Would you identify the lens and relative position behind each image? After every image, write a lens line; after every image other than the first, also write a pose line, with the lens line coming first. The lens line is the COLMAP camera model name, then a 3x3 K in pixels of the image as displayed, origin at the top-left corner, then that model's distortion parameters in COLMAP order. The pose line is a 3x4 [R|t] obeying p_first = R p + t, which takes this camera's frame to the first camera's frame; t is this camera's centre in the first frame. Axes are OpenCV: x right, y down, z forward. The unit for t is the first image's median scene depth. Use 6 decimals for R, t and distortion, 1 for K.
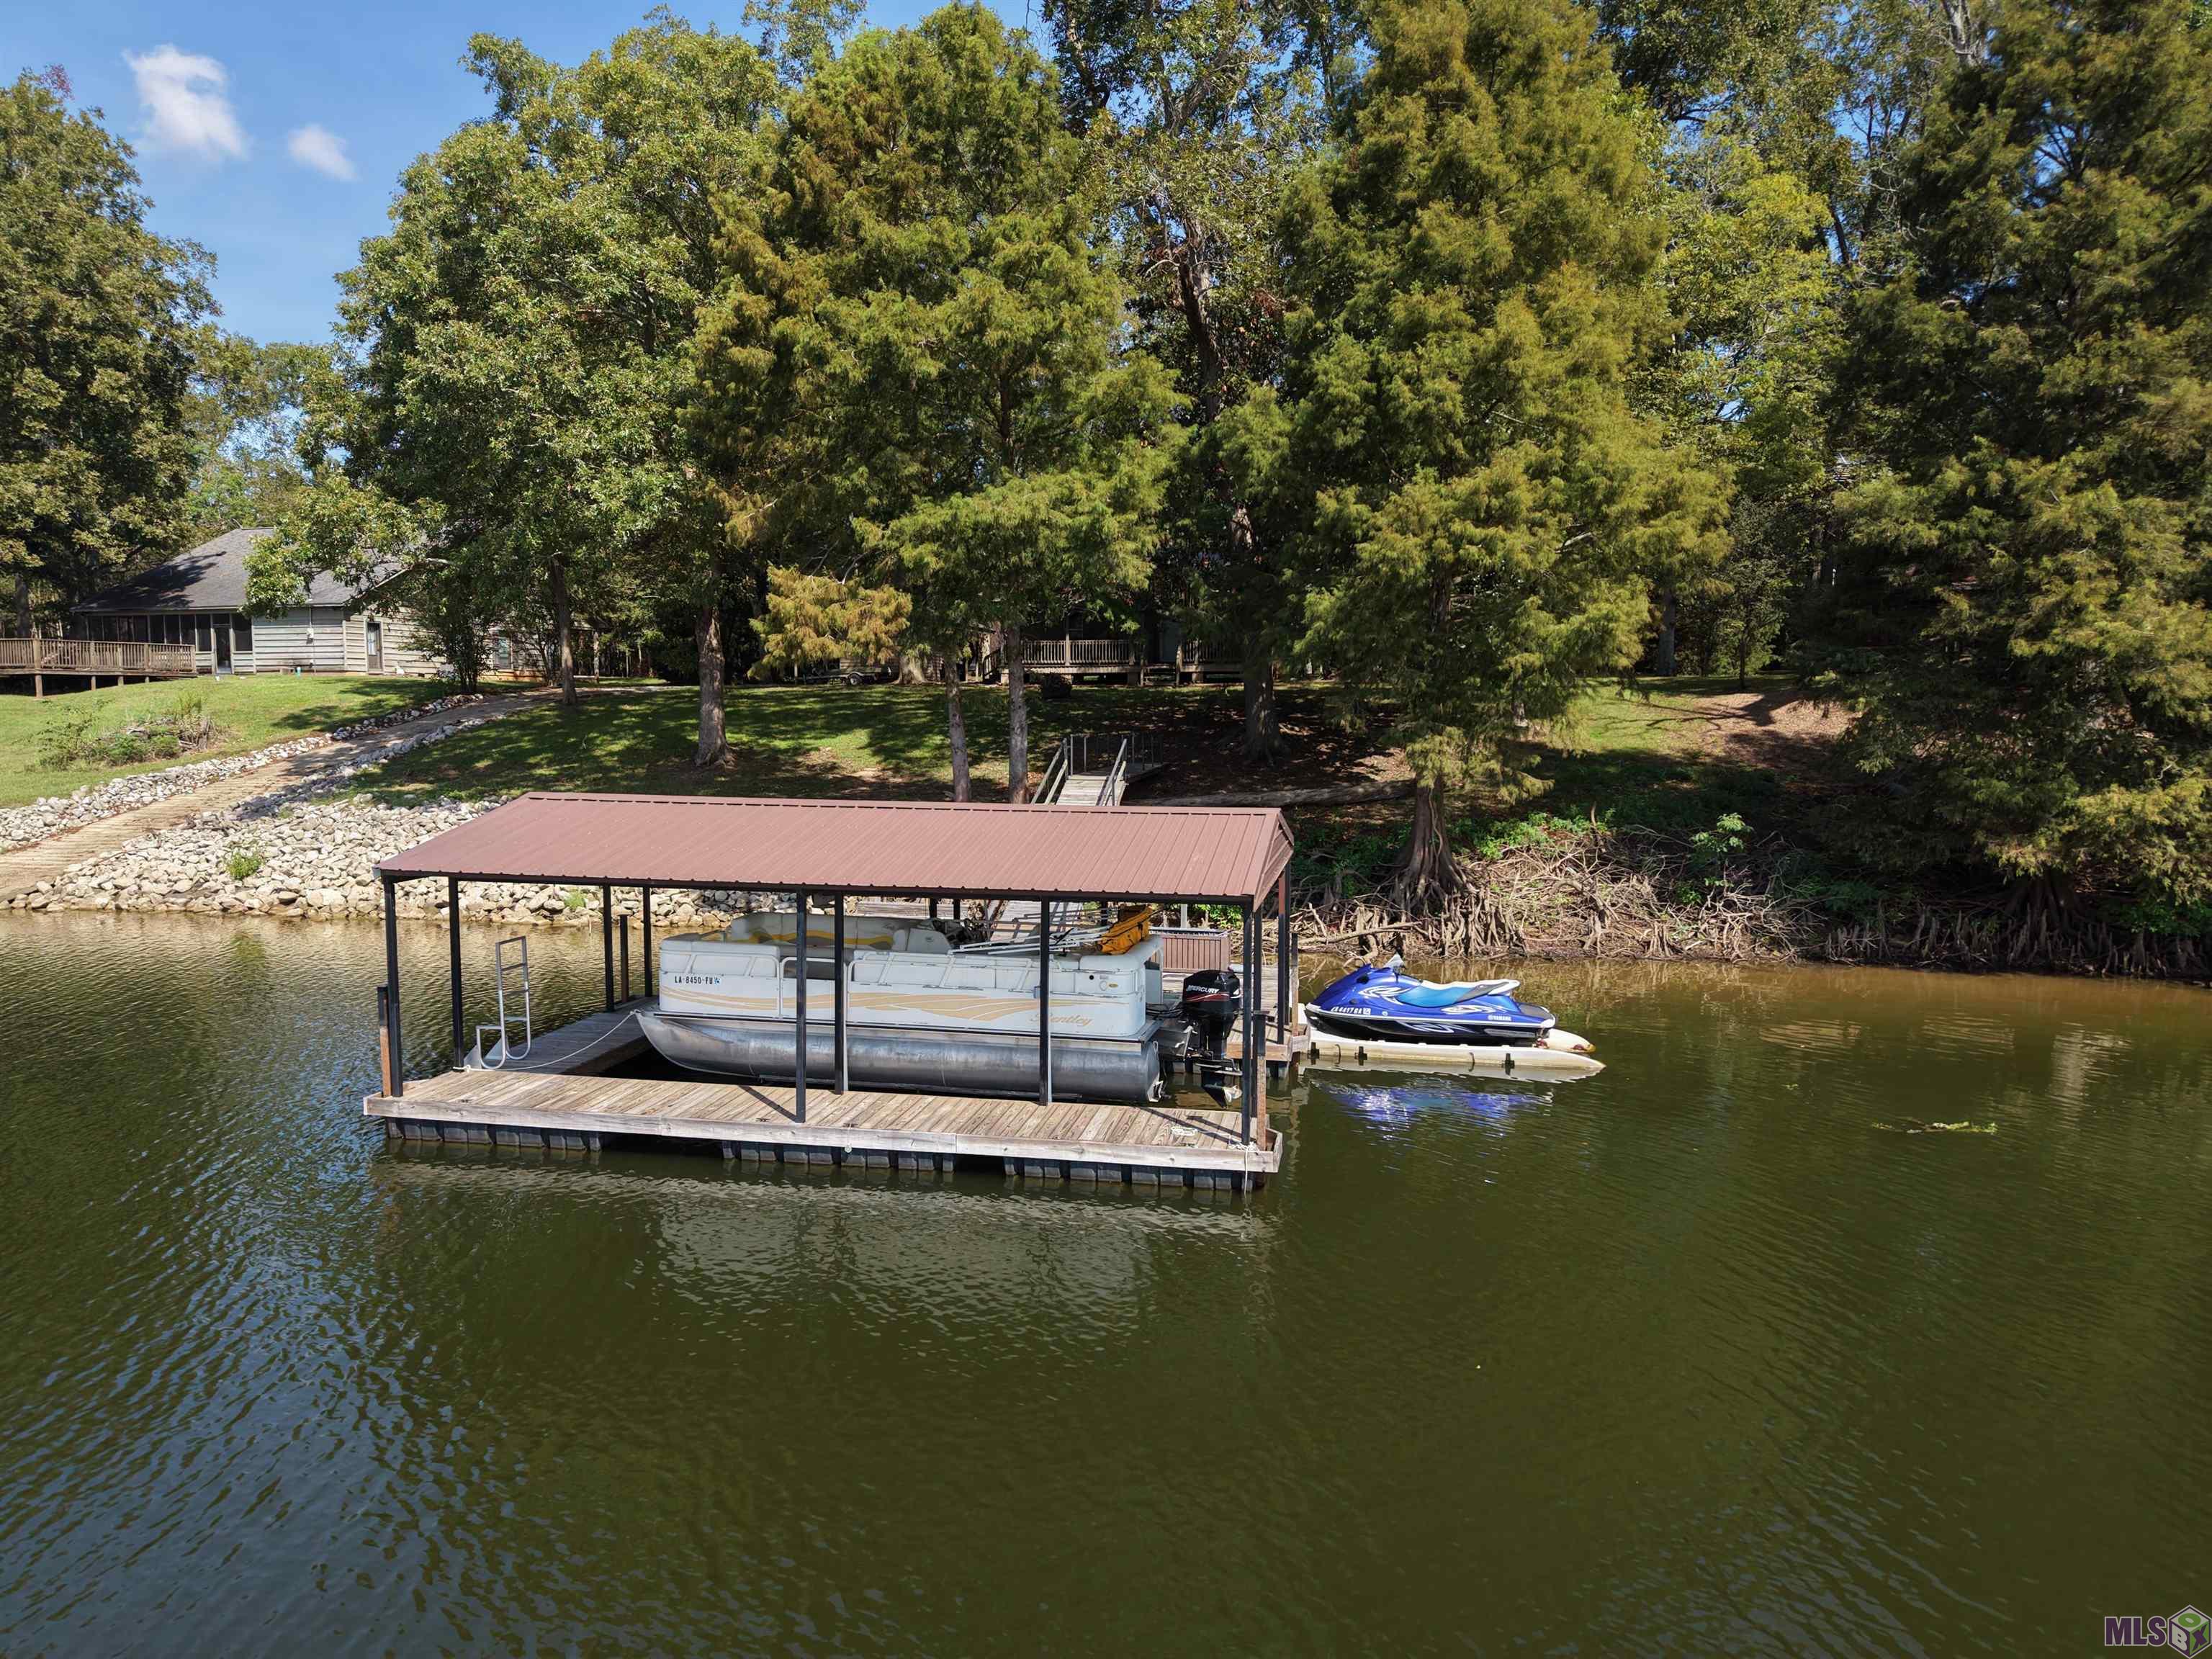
lens RADIAL K [[1472.5, 0, 1106.0], [0, 1472.5, 829.5], [0, 0, 1]] dist [0.070946, -0.085799]
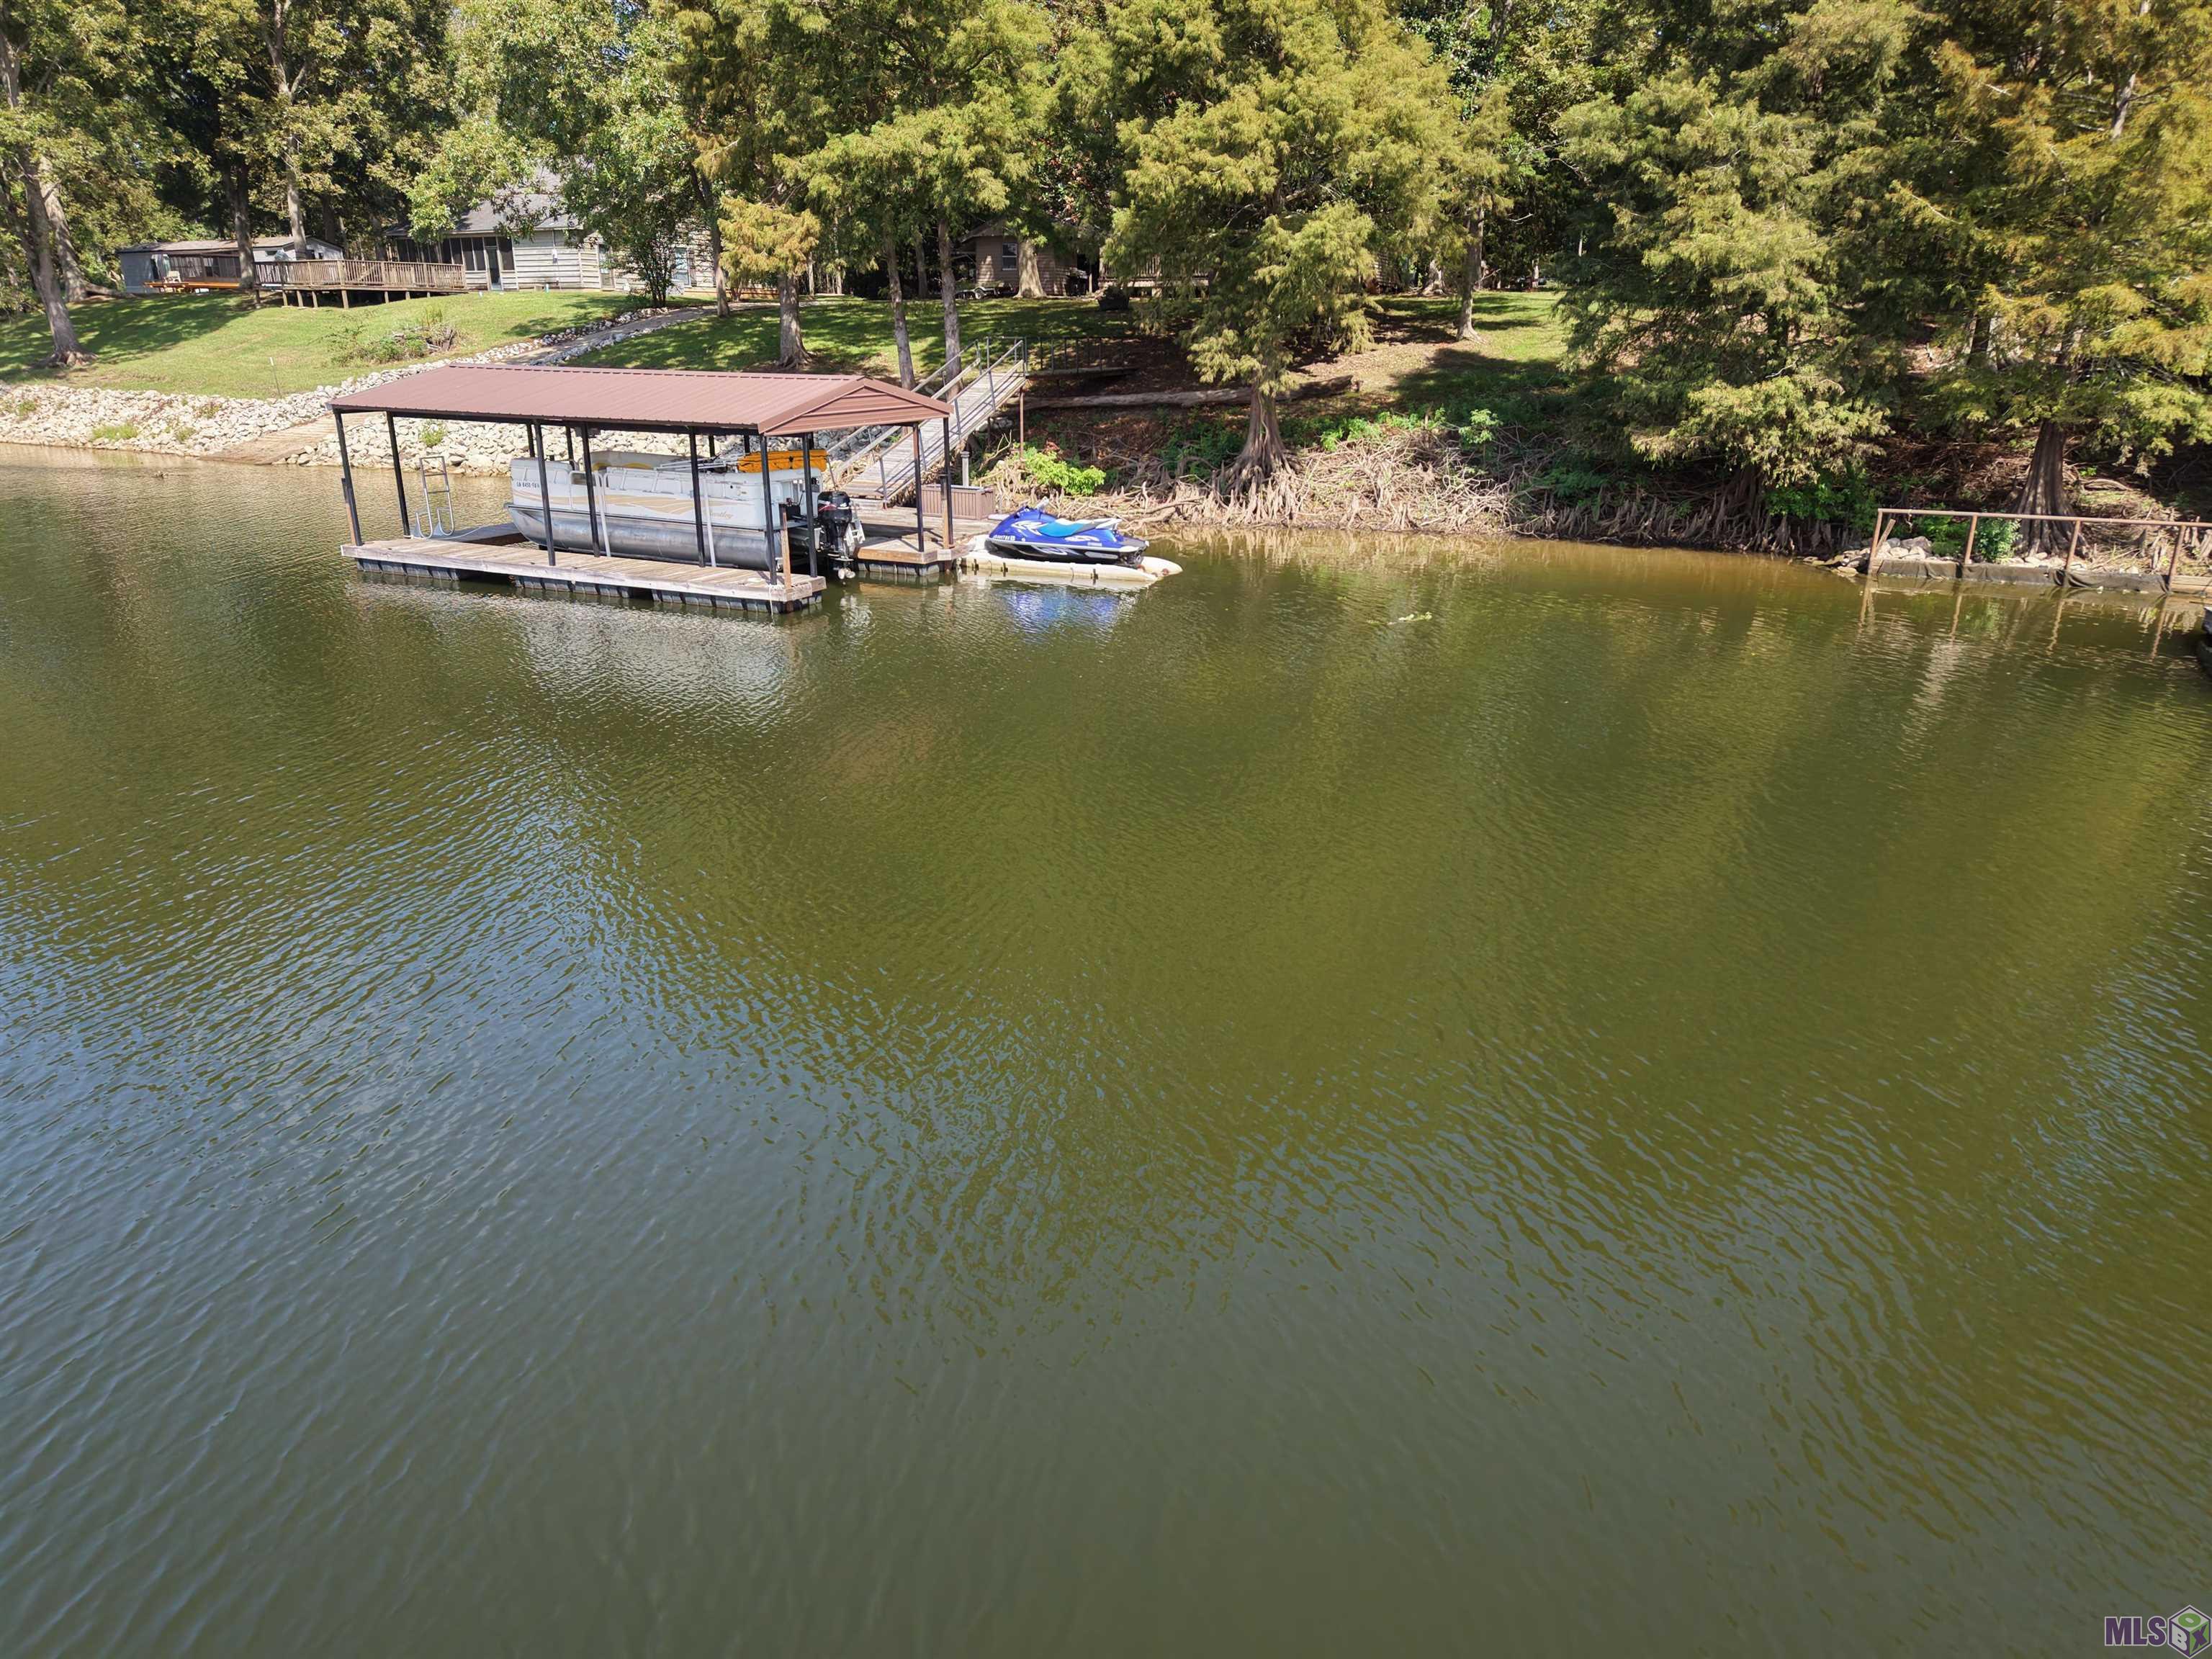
lens RADIAL K [[1472.5, 0, 1106.0], [0, 1472.5, 829.5], [0, 0, 1]] dist [0.070946, -0.085799]
pose [[0.971873, 0.078577, -0.222011, 0.425689], [-0.023378, 0.970229, 0.241058, 0.035990], [0.234343, -0.229087, 0.944776, -0.270058]]
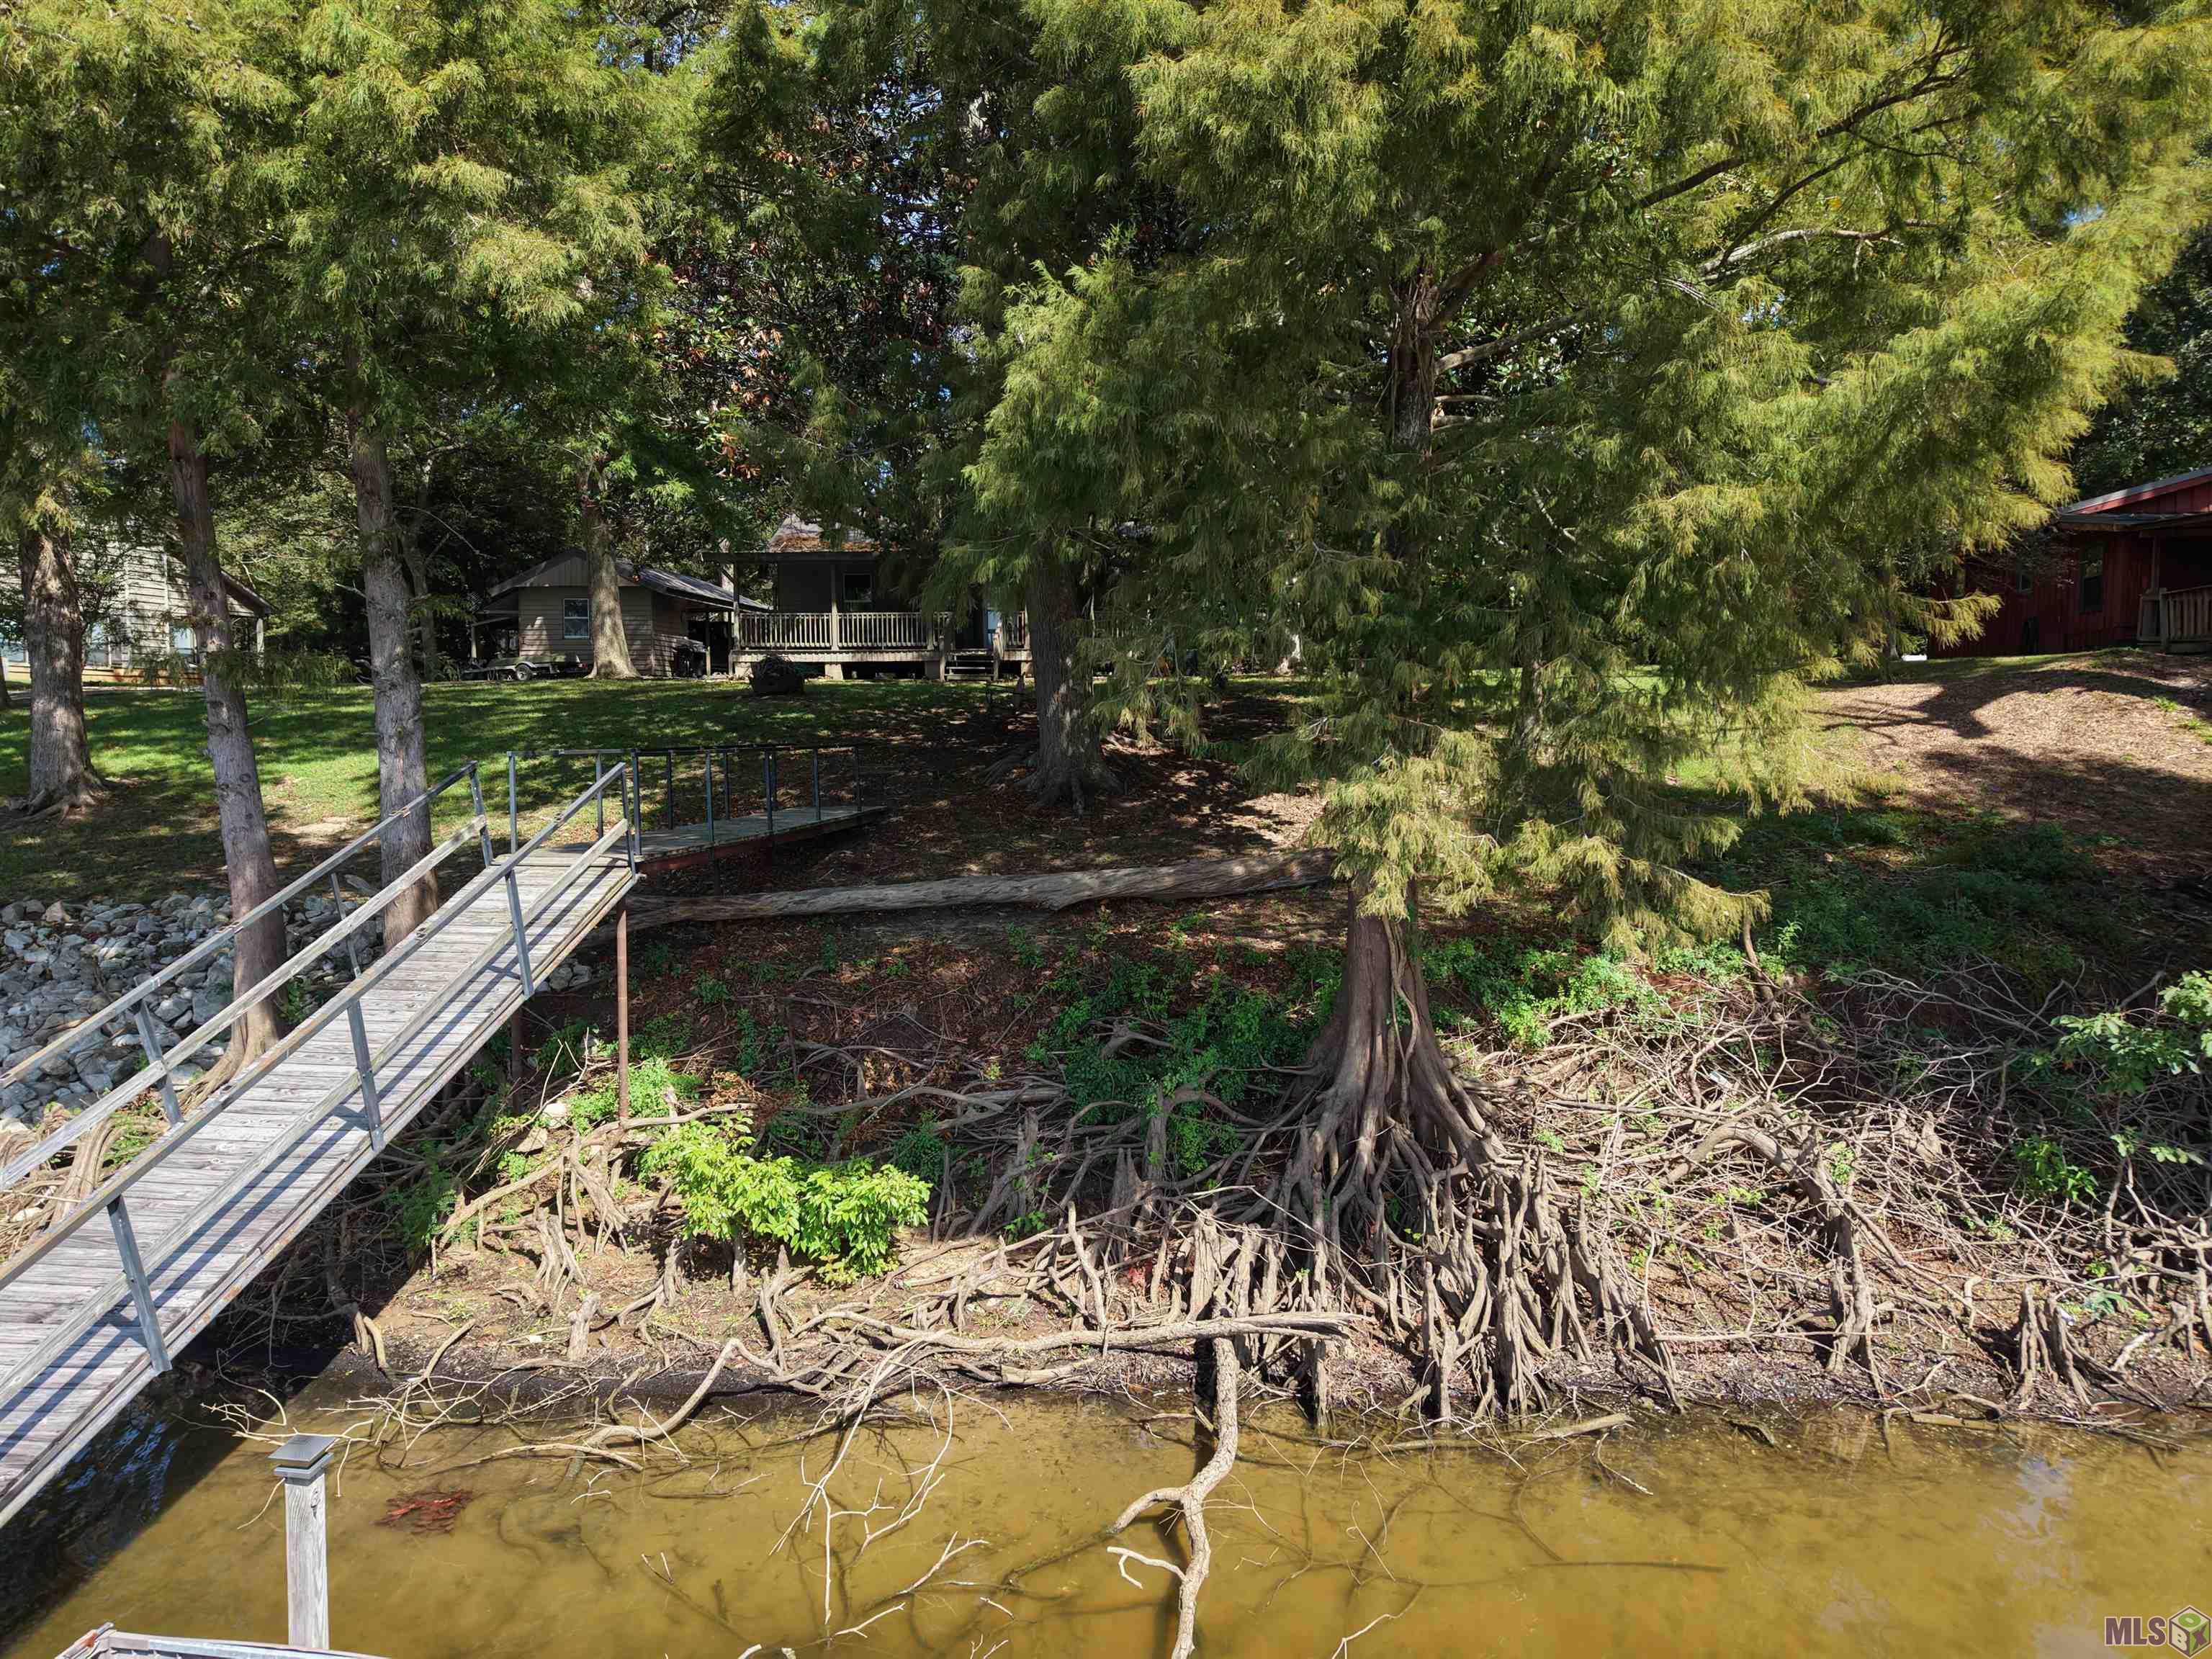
lens RADIAL K [[1492.0, 0, 1106.0], [0, 1492.0, 829.5], [0, 0, 1]] dist [0.007111, 0.002320]
pose [[0.999069, -0.005052, 0.042853, 0.137111], [0.005649, 0.999889, -0.013811, -0.042092], [-0.042778, 0.014040, 0.998986, 0.651635]]
